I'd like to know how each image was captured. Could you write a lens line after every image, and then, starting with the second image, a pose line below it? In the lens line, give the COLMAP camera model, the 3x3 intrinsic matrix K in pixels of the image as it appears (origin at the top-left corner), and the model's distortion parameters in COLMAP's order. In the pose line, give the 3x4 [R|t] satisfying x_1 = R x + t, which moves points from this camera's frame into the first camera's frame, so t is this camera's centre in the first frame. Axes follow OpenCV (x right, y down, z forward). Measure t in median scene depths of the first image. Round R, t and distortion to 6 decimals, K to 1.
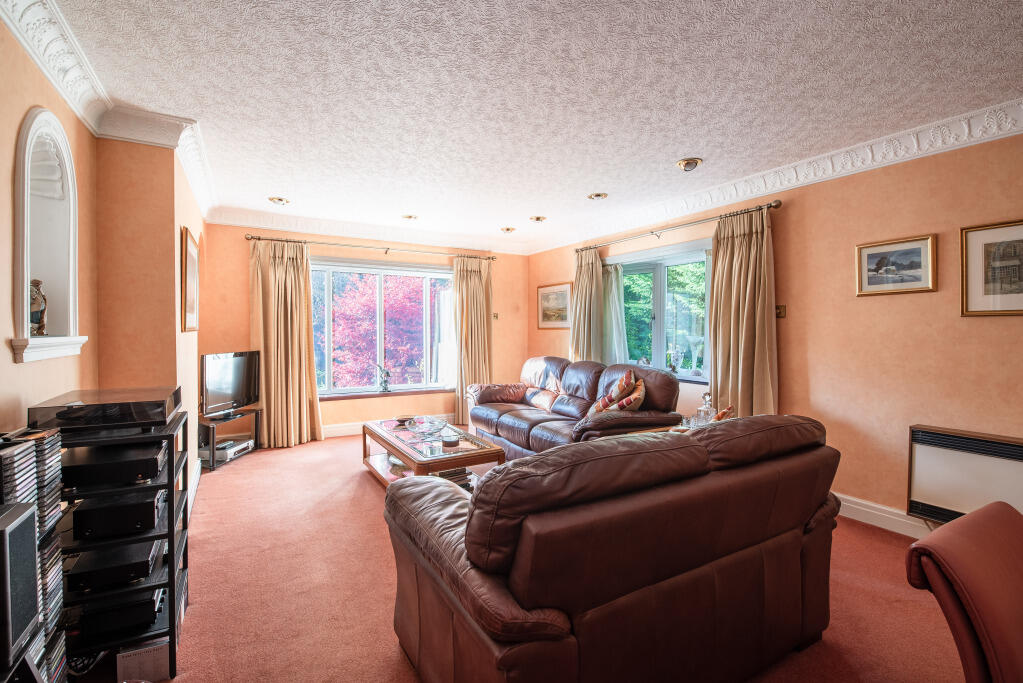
lens RADIAL K [[457.5, 0, 513.4], [0, 457.5, 320.5], [0, 0, 1]] dist [-0.000252, -0.008903]
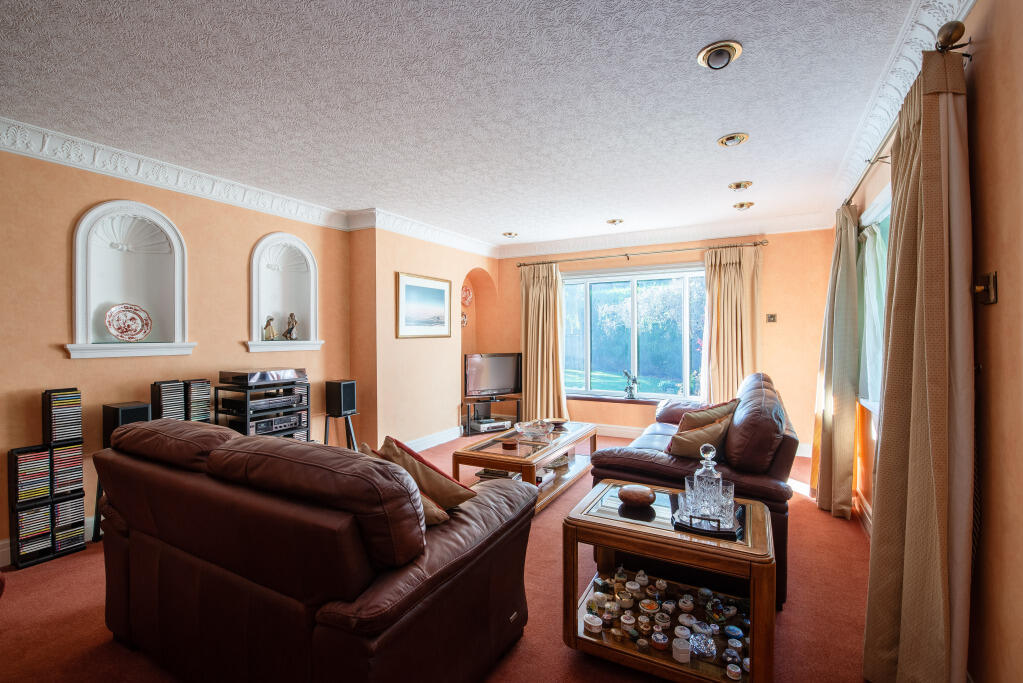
lens RADIAL K [[447.5, 0, 514.1], [0, 447.5, 334.3], [0, 0, 1]] dist [-0.020402, 0.000237]
pose [[0.508724, -0.004174, -0.860919, 0.494617], [0.019897, 0.999778, 0.006910, 0.004574], [0.860700, -0.020645, 0.508694, 0.333836]]
